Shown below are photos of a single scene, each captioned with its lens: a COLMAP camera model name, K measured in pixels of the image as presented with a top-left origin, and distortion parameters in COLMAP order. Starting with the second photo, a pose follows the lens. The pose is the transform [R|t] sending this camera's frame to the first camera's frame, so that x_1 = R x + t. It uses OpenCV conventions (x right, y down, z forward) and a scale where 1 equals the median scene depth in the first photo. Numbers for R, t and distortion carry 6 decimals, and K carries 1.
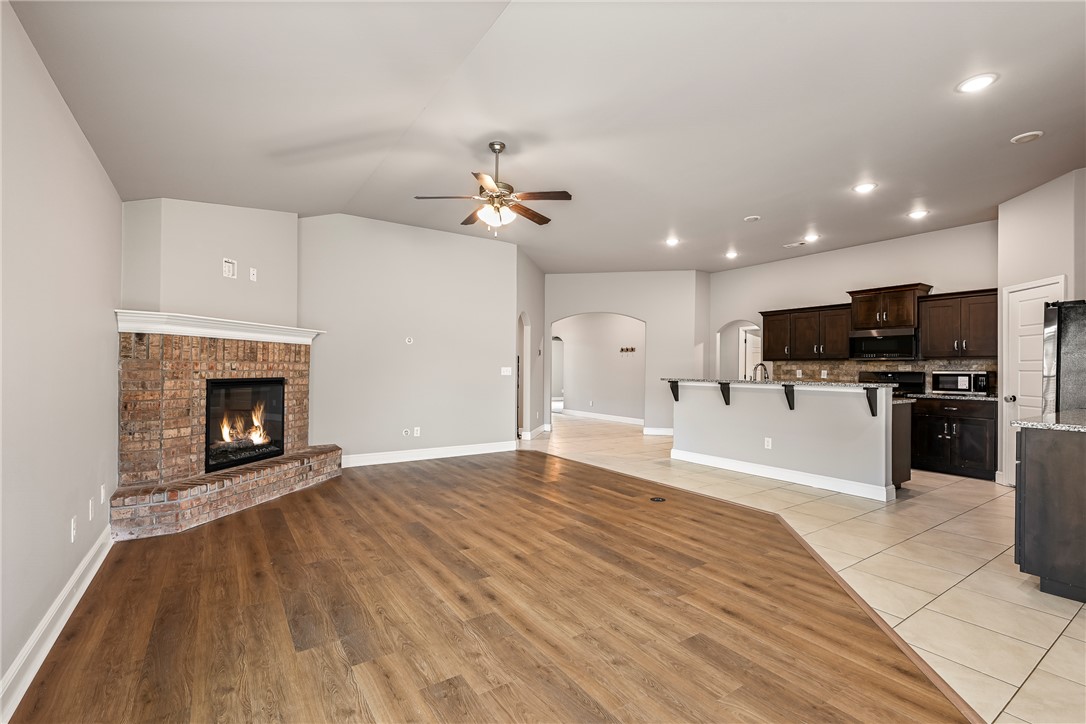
lens RADIAL K [[482.6, 0, 540.9], [0, 482.6, 367.0], [0, 0, 1]] dist [0.000942, -0.000252]
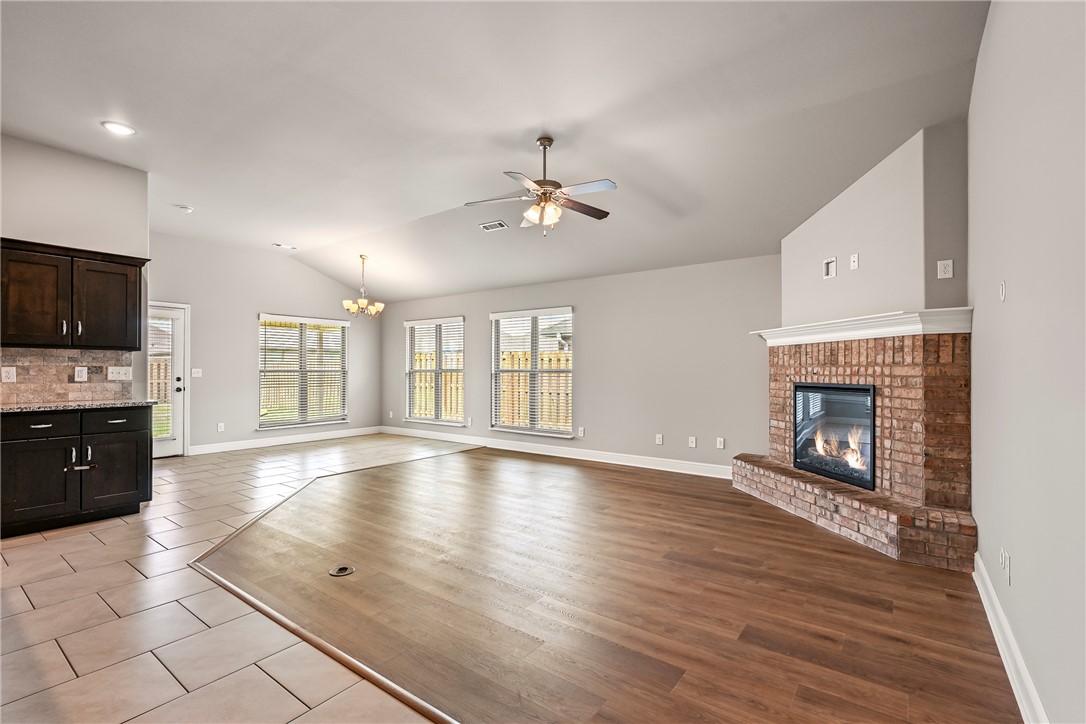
lens RADIAL K [[482.6, 0, 540.7], [0, 482.6, 369.2], [0, 0, 1]] dist [0.000942, -0.000252]
pose [[-0.943362, -0.010942, -0.331585, 0.184545], [-0.008285, 0.999921, -0.009427, 0.008199], [0.331662, -0.006146, -0.943378, 1.501378]]
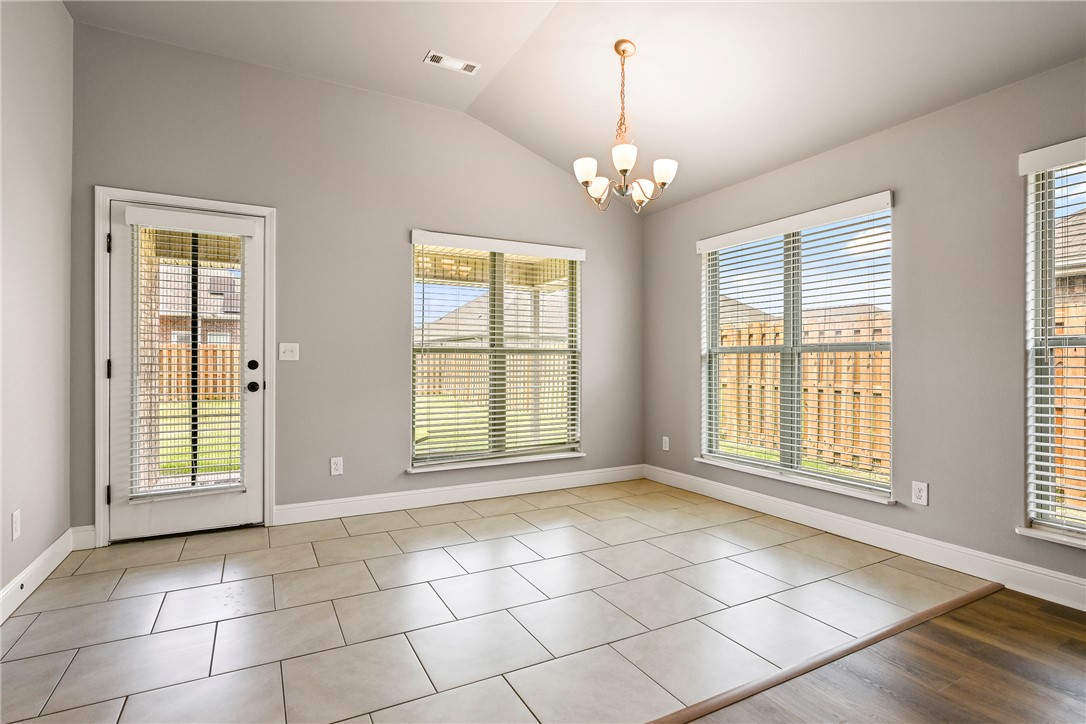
lens RADIAL K [[538.3, 0, 544.1], [0, 538.3, 362.2], [0, 0, 1]] dist [-0.002567, 0.000735]
pose [[-0.995297, -0.009859, 0.096371, 0.235852], [-0.010235, 0.999942, -0.003406, 0.026608], [-0.096332, -0.004377, -0.995340, 0.593615]]
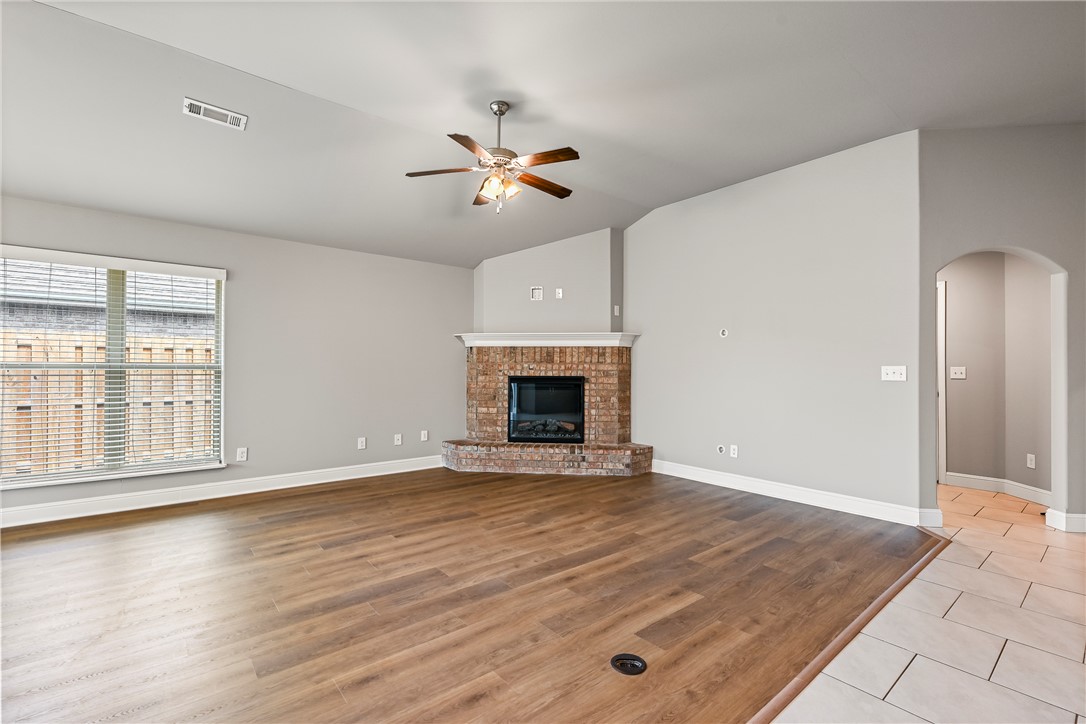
lens RADIAL K [[482.6, 0, 539.3], [0, 482.6, 363.1], [0, 0, 1]] dist [0.000942, -0.000252]
pose [[0.092282, -0.015084, -0.995619, 0.597104], [0.000030, 0.999885, -0.015146, 0.007577], [0.995733, 0.001368, 0.092272, 0.776202]]
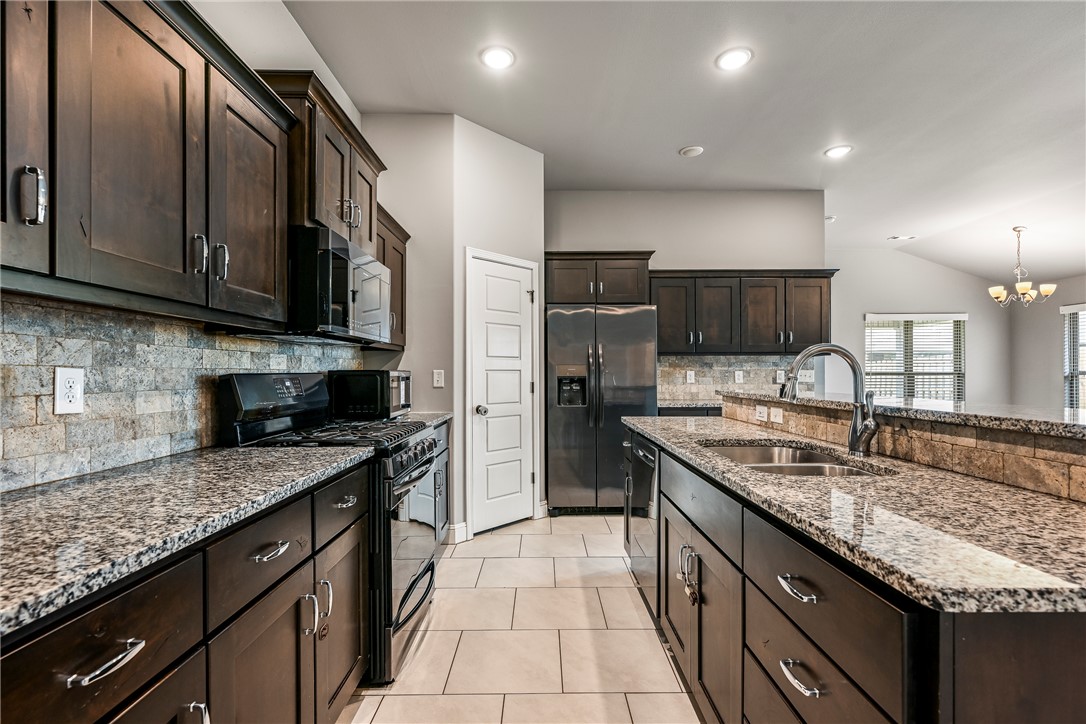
lens RADIAL K [[482.6, 0, 544.0], [0, 482.6, 372.6], [0, 0, 1]] dist [0.000942, -0.000252]
pose [[-0.833309, -0.006506, 0.552770, 0.508800], [-0.007419, 0.999972, 0.000586, 0.010269], [-0.552758, -0.003612, -0.833334, 1.534669]]
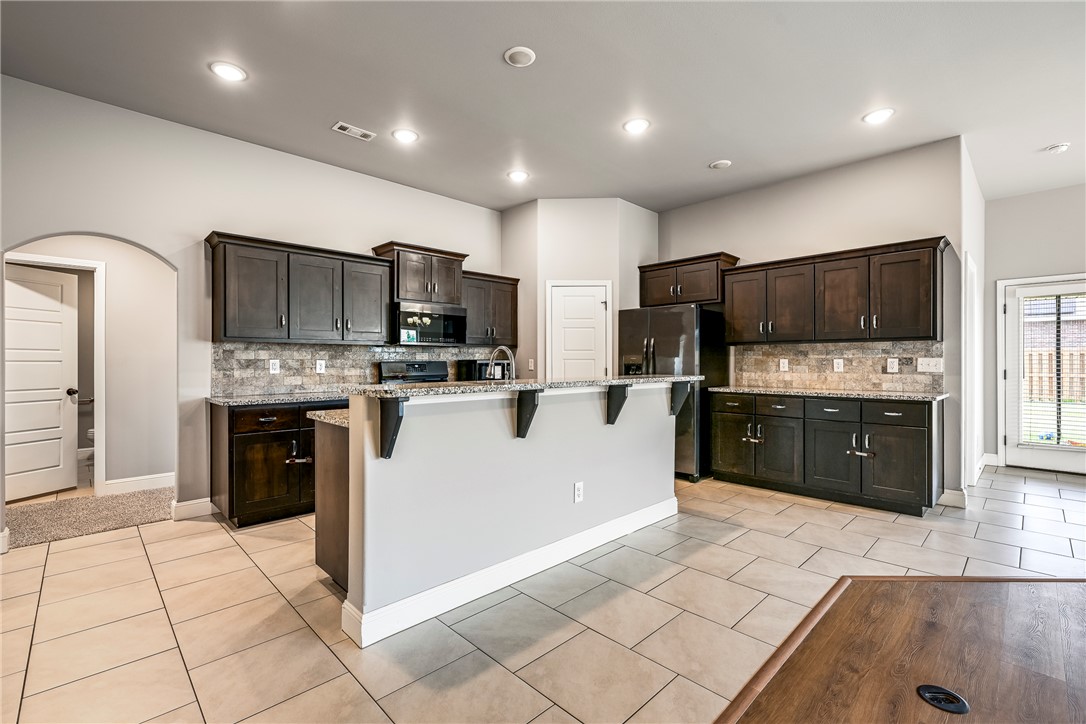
lens RADIAL K [[482.6, 0, 544.6], [0, 482.6, 359.1], [0, 0, 1]] dist [0.000942, -0.000252]
pose [[-0.182014, -0.002501, 0.983293, -0.070951], [-0.003765, 0.999991, 0.001847, 0.005075], [-0.983289, -0.003366, -0.182022, 1.222614]]
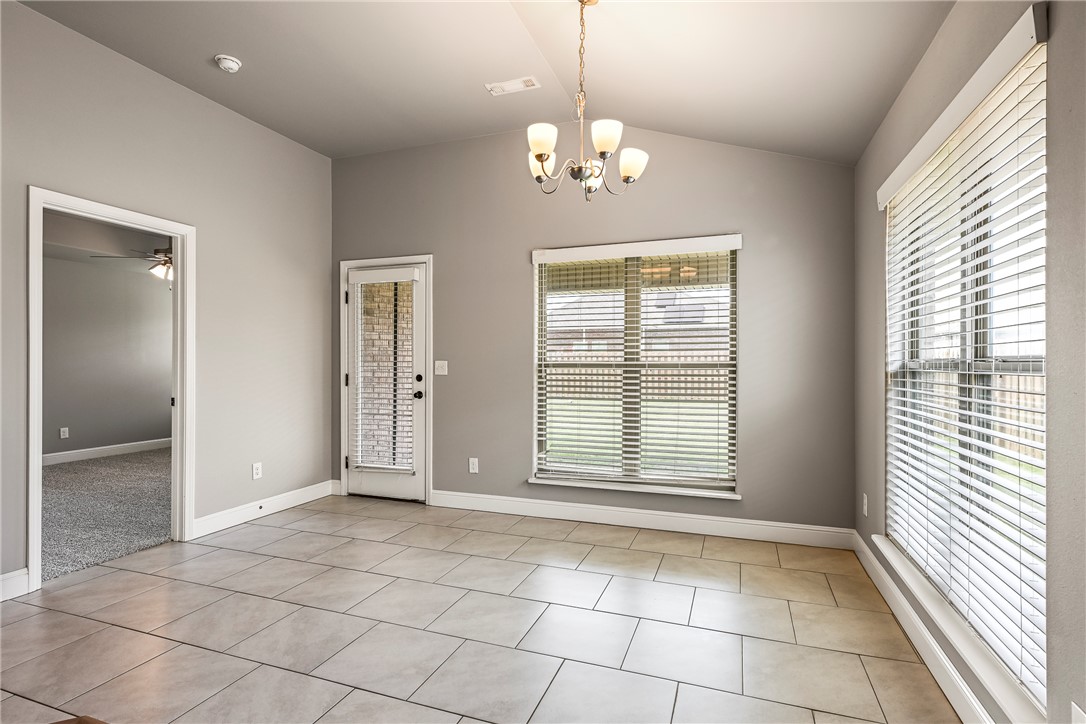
lens RADIAL K [[528.7, 0, 535.7], [0, 528.7, 367.8], [0, 0, 1]] dist [0.002921, -0.000274]
pose [[-0.587566, -0.013691, 0.809060, -0.155610], [-0.009907, 0.999904, 0.009726, 0.003476], [-0.809116, -0.002301, -0.587645, 0.300984]]
